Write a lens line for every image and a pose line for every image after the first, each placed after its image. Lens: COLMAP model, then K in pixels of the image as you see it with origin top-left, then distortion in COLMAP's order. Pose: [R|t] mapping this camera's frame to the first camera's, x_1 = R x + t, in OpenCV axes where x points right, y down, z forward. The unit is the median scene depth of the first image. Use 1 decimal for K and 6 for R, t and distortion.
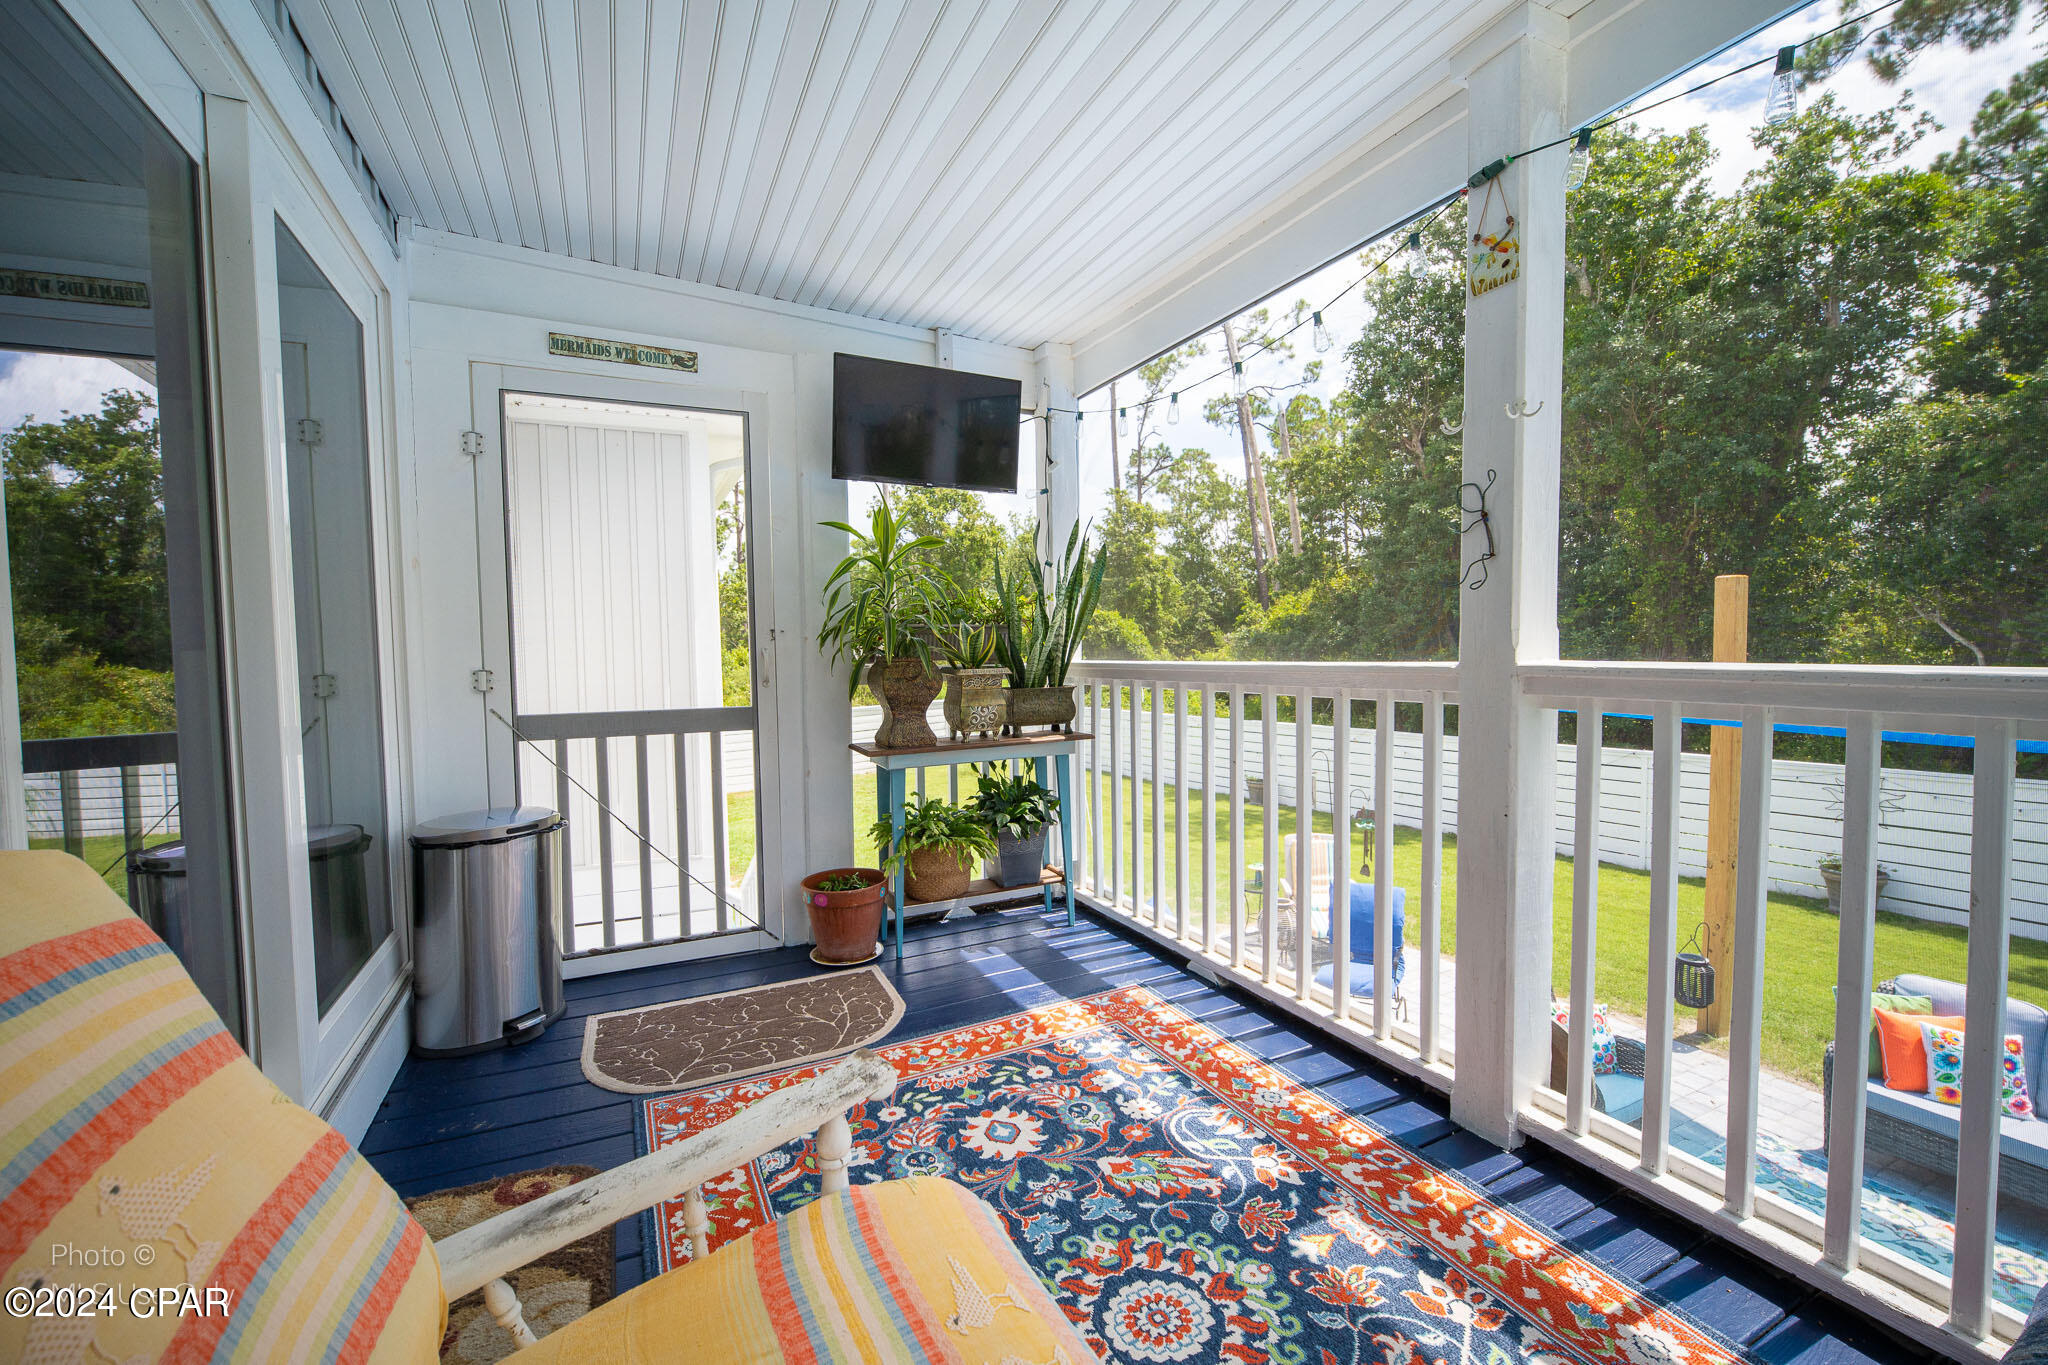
lens RADIAL K [[847.5, 0, 1027.5], [0, 847.5, 674.3], [0, 0, 1]] dist [-0.000230, -0.000313]
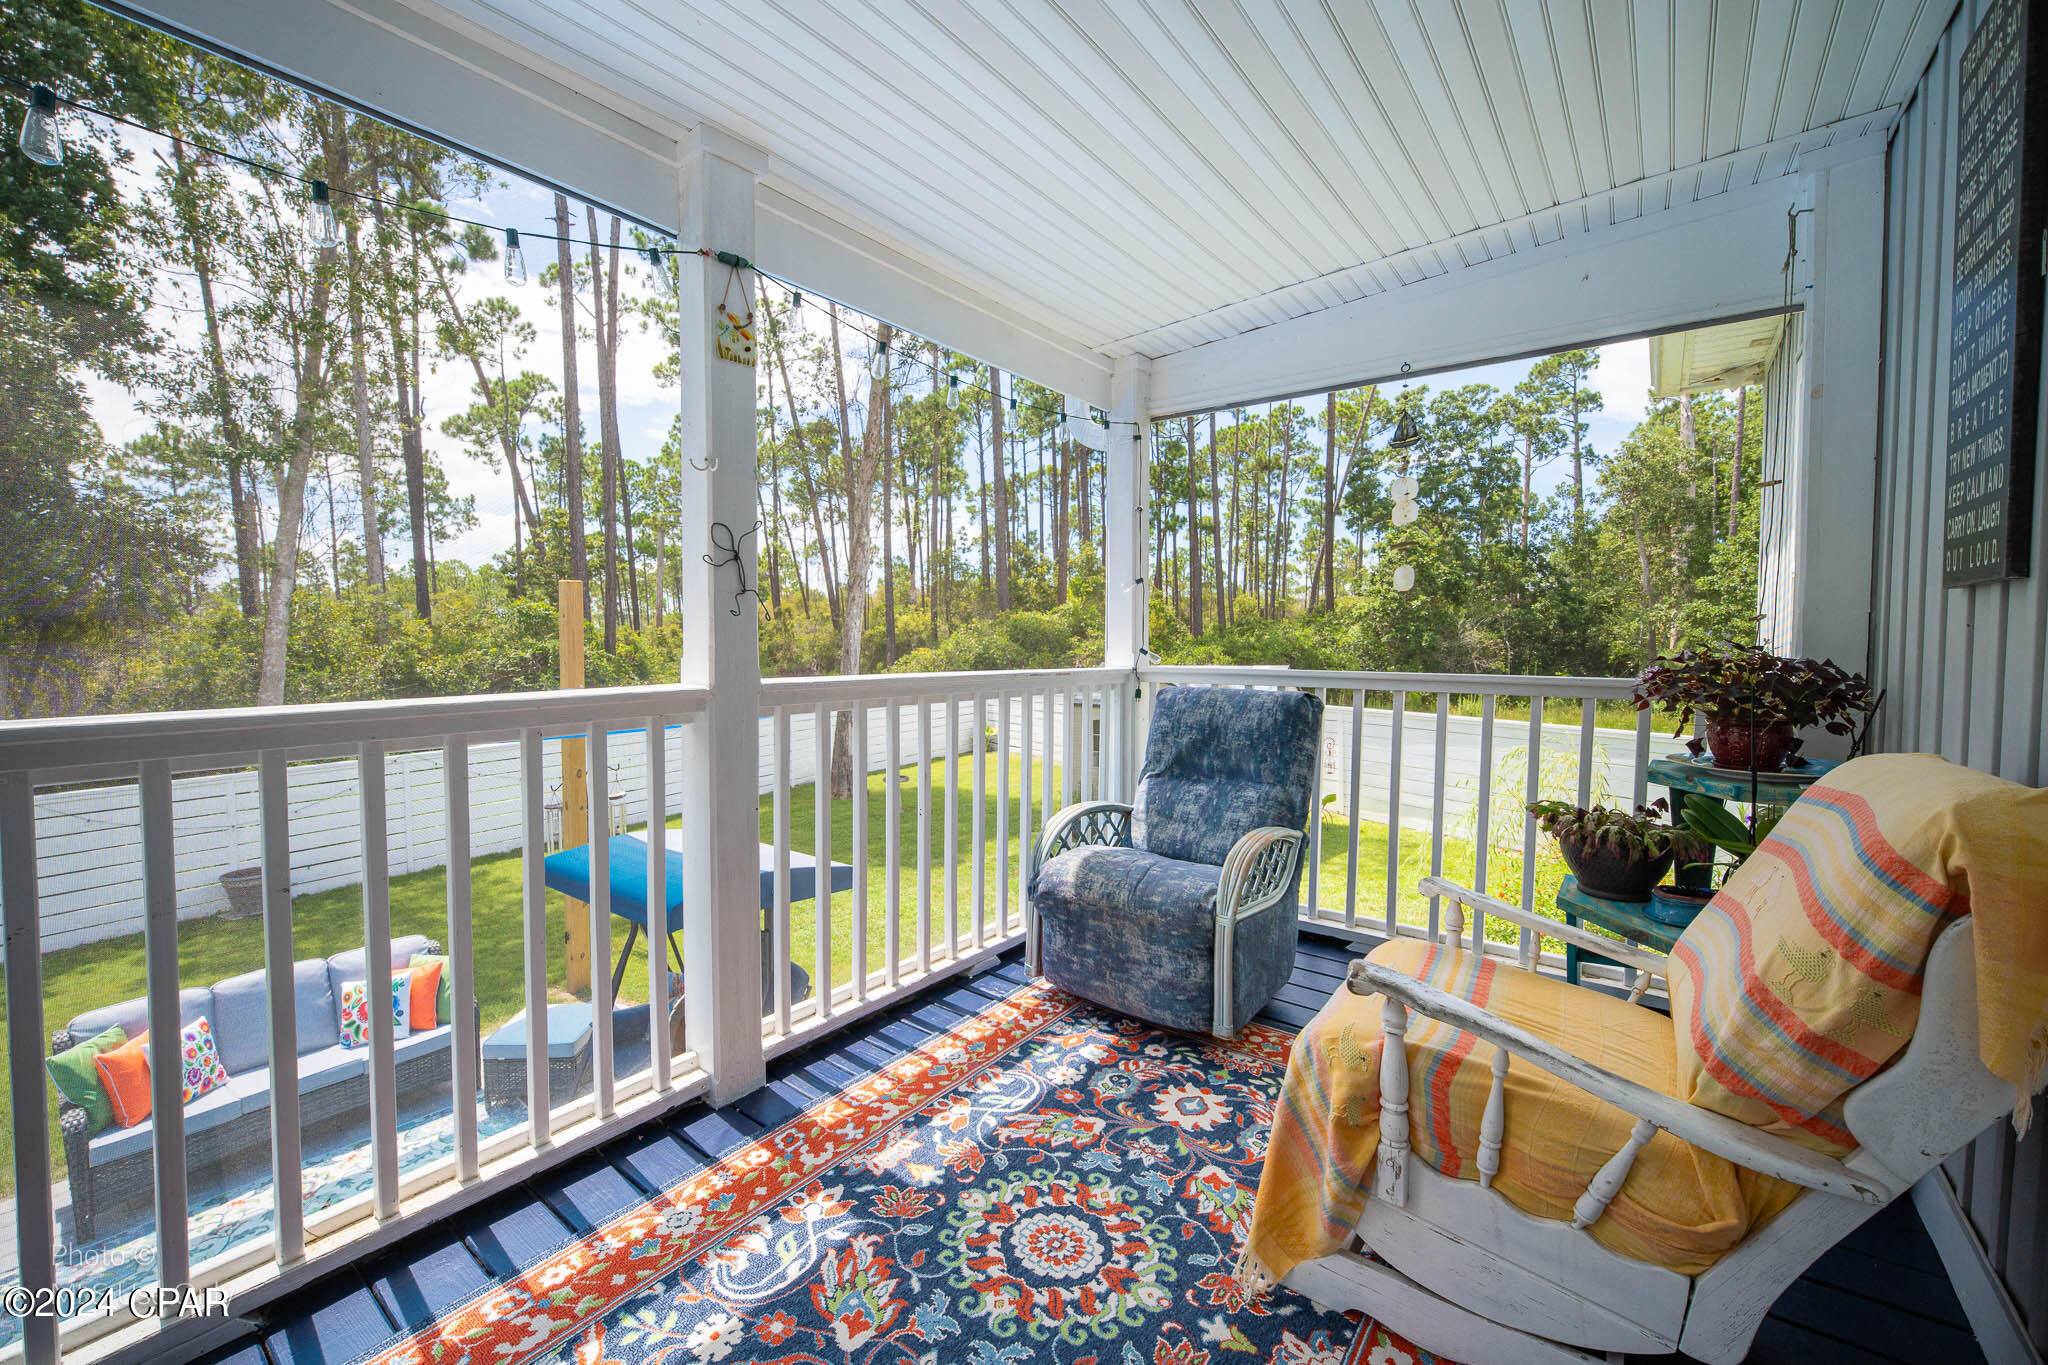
lens RADIAL K [[787.0, 0, 1030.4], [0, 787.0, 692.1], [0, 0, 1]] dist [0.001553, 0.000372]
pose [[-0.429581, -0.035438, 0.902333, -0.655017], [0.042448, 0.997333, 0.059377, -0.056867], [-0.902030, 0.063809, -0.426931, 1.206397]]
